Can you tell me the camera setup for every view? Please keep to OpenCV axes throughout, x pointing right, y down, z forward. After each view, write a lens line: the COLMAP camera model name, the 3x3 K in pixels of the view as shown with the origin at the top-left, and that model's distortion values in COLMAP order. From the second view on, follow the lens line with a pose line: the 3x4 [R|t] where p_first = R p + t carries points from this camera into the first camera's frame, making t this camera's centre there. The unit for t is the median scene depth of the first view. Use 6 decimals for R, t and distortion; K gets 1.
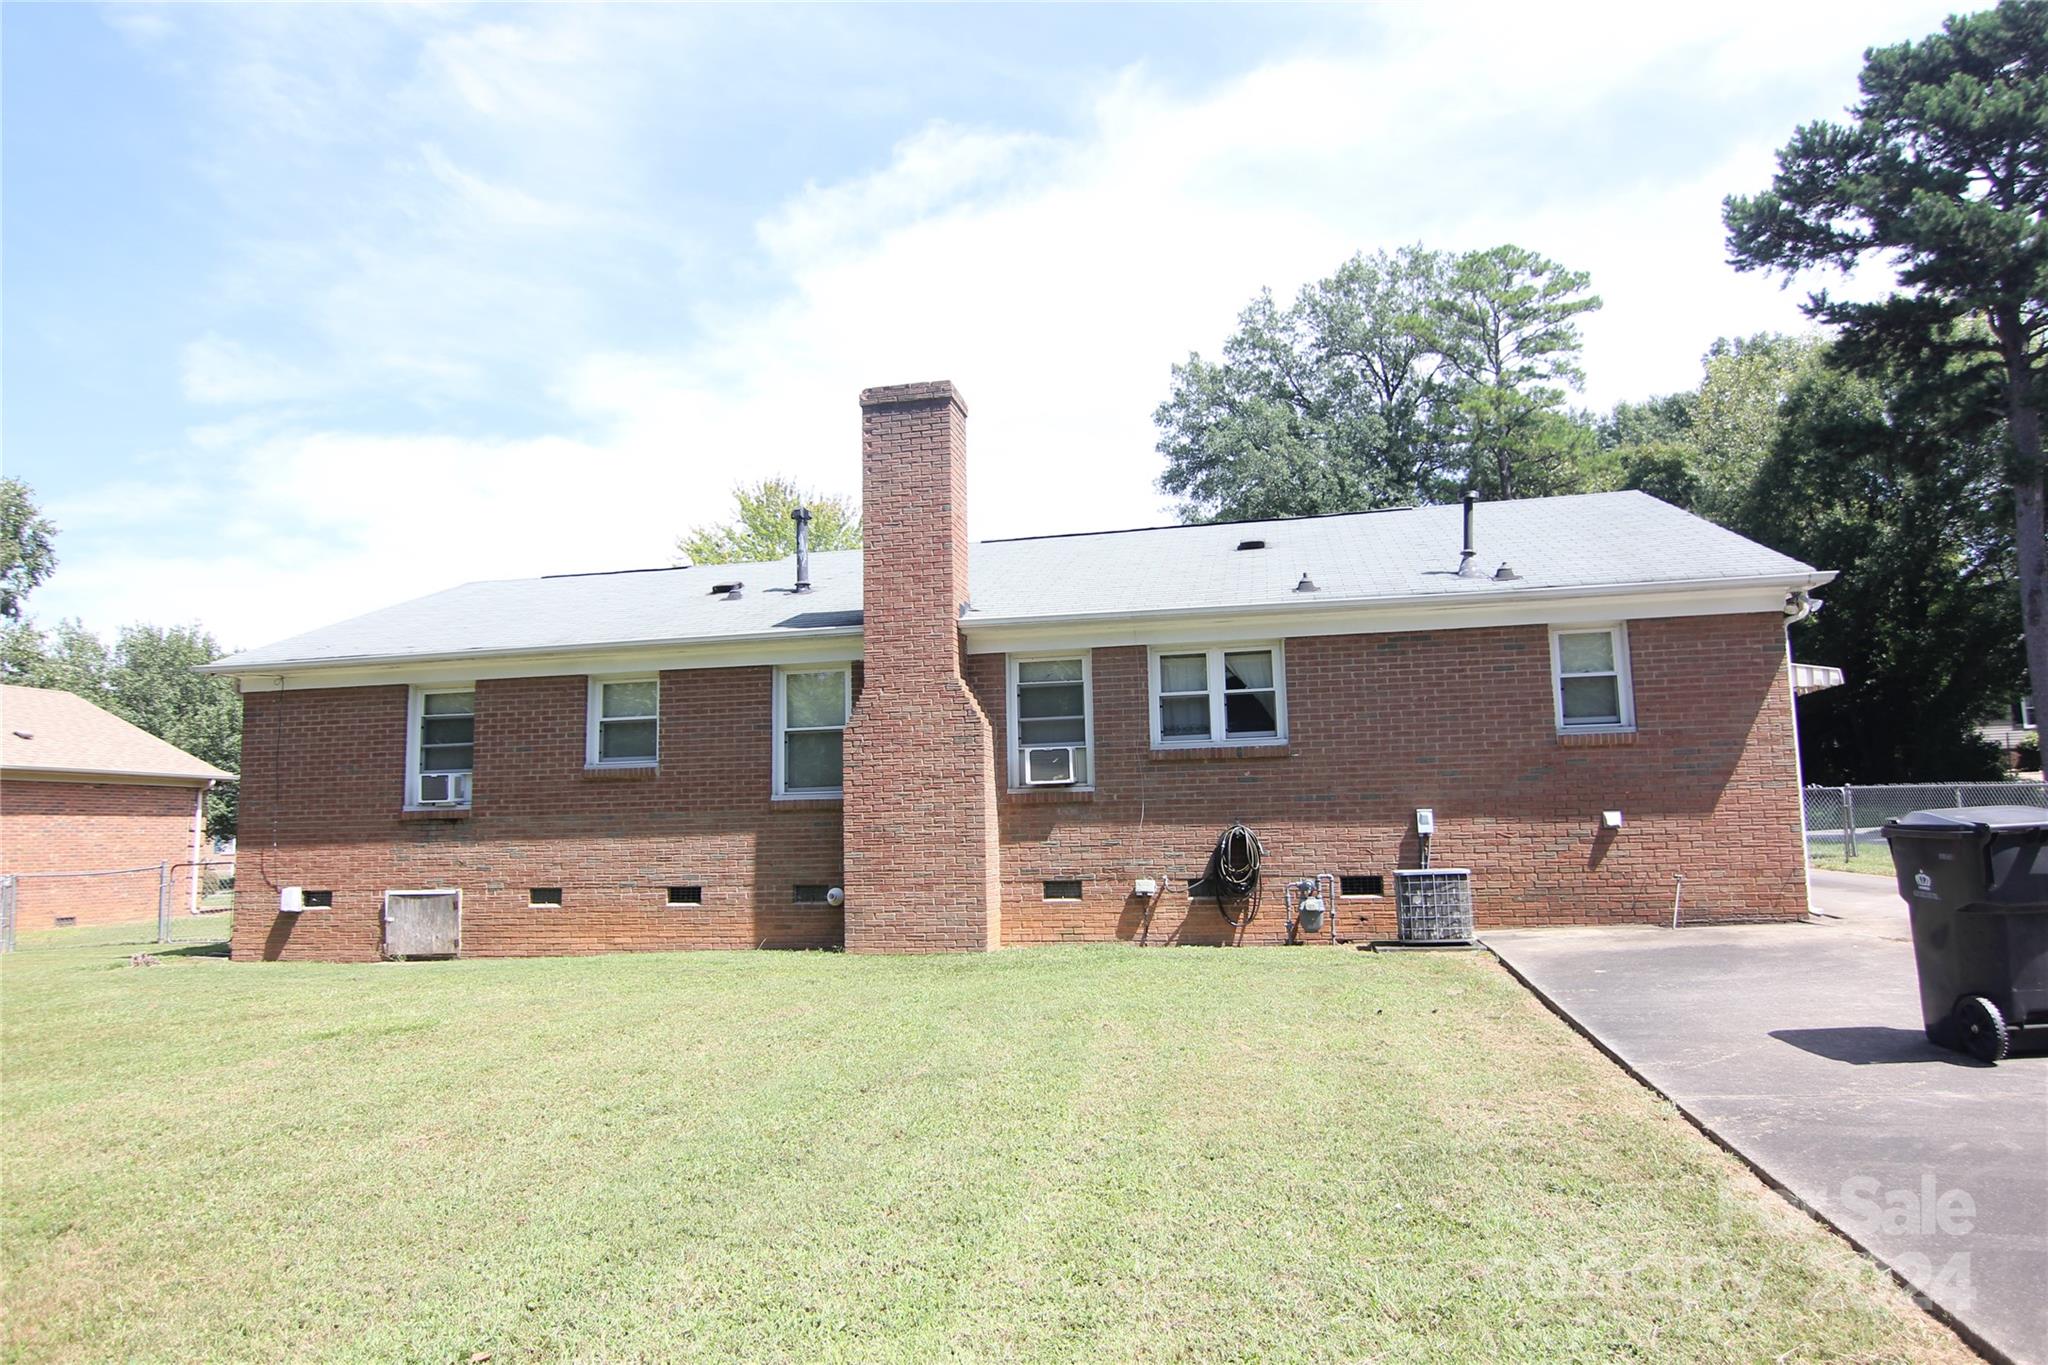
lens RADIAL K [[1203.8, 0, 1024.8], [0, 1203.8, 686.7], [0, 0, 1]] dist [0.010904, -0.002152]
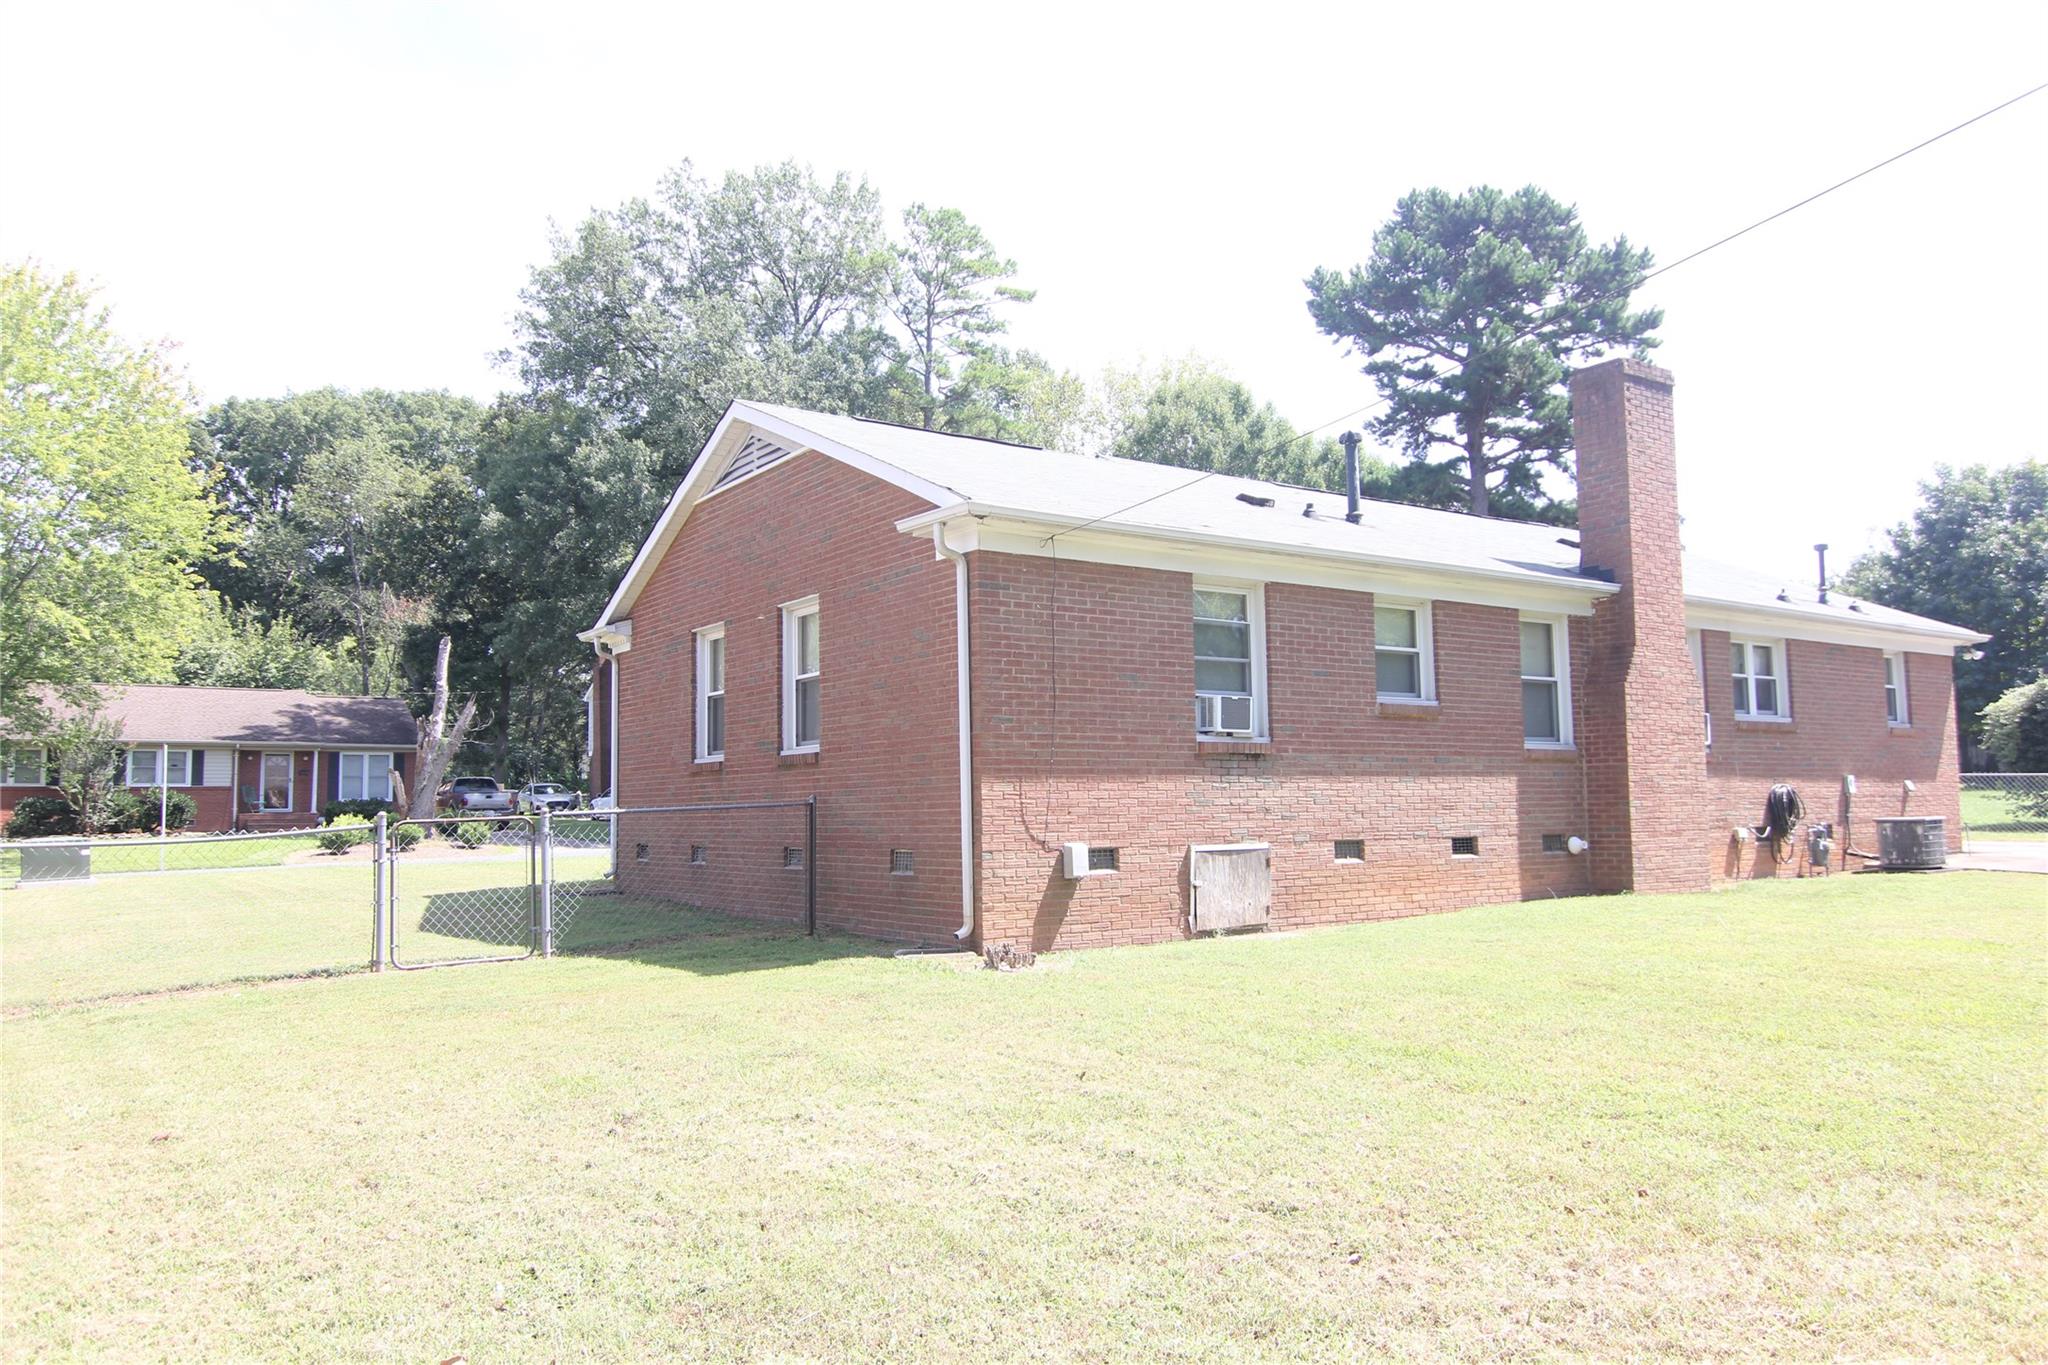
lens RADIAL K [[1447.8, 0, 1025.3], [0, 1447.8, 676.8], [0, 0, 1]] dist [-0.009827, -0.002918]
pose [[0.684252, 0.078313, 0.725028, -1.428142], [-0.093004, 0.995470, -0.019751, 0.104101], [-0.723290, -0.053916, 0.688436, 0.523787]]
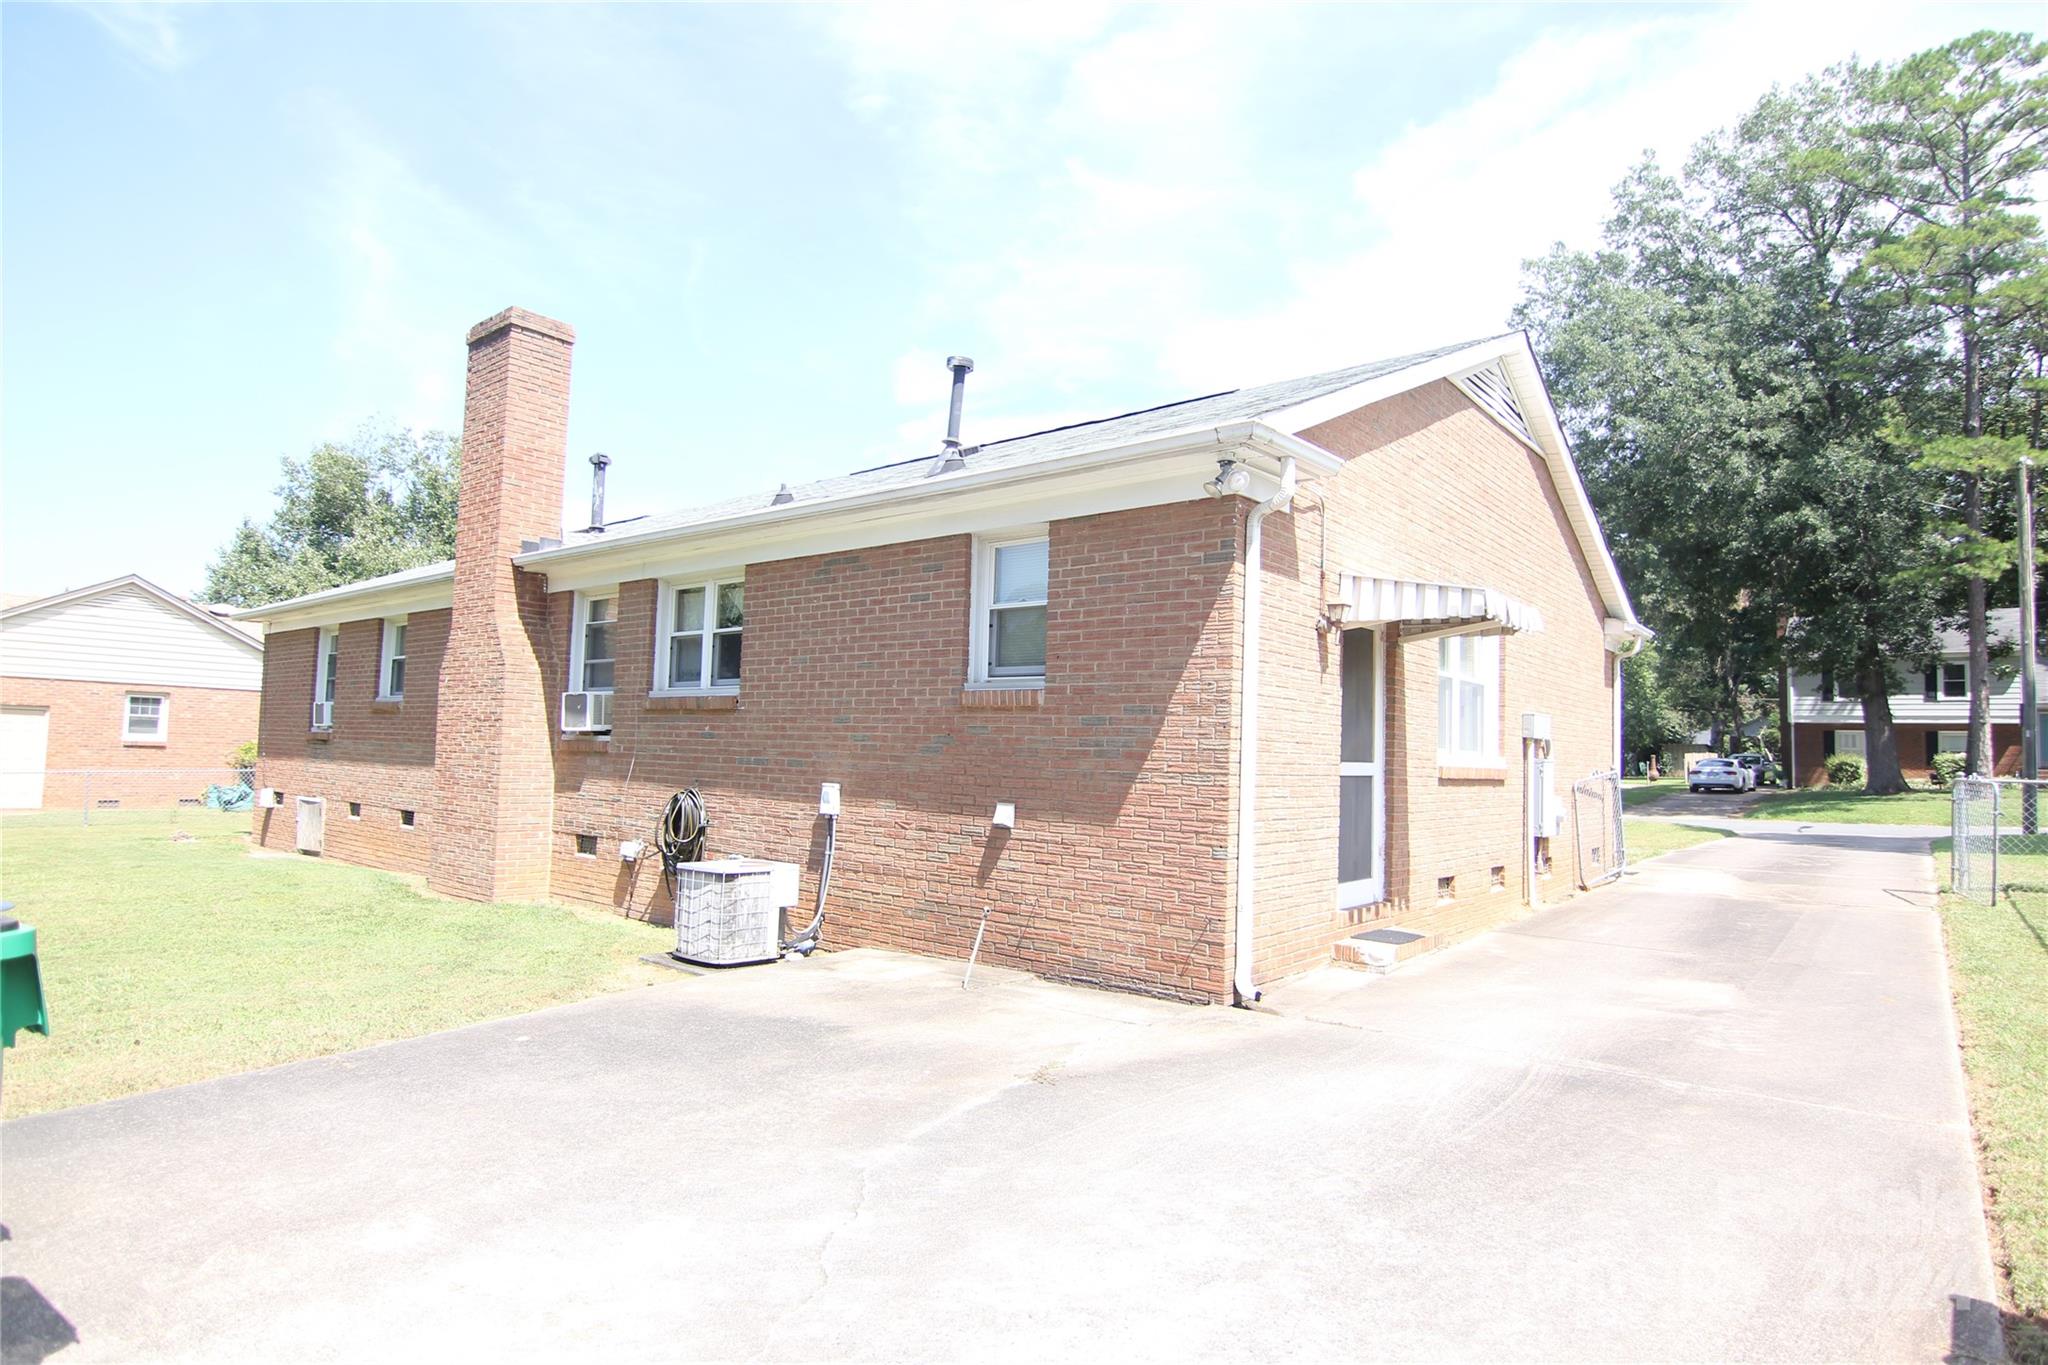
lens RADIAL K [[1082.7, 0, 1015.5], [0, 1082.7, 685.2], [0, 0, 1]] dist [-0.014743, -0.002413]
pose [[0.886153, 0.018345, -0.463030, 0.712283], [0.009409, 0.998298, 0.057560, 0.000350], [0.463298, -0.055364, 0.884472, 0.424061]]
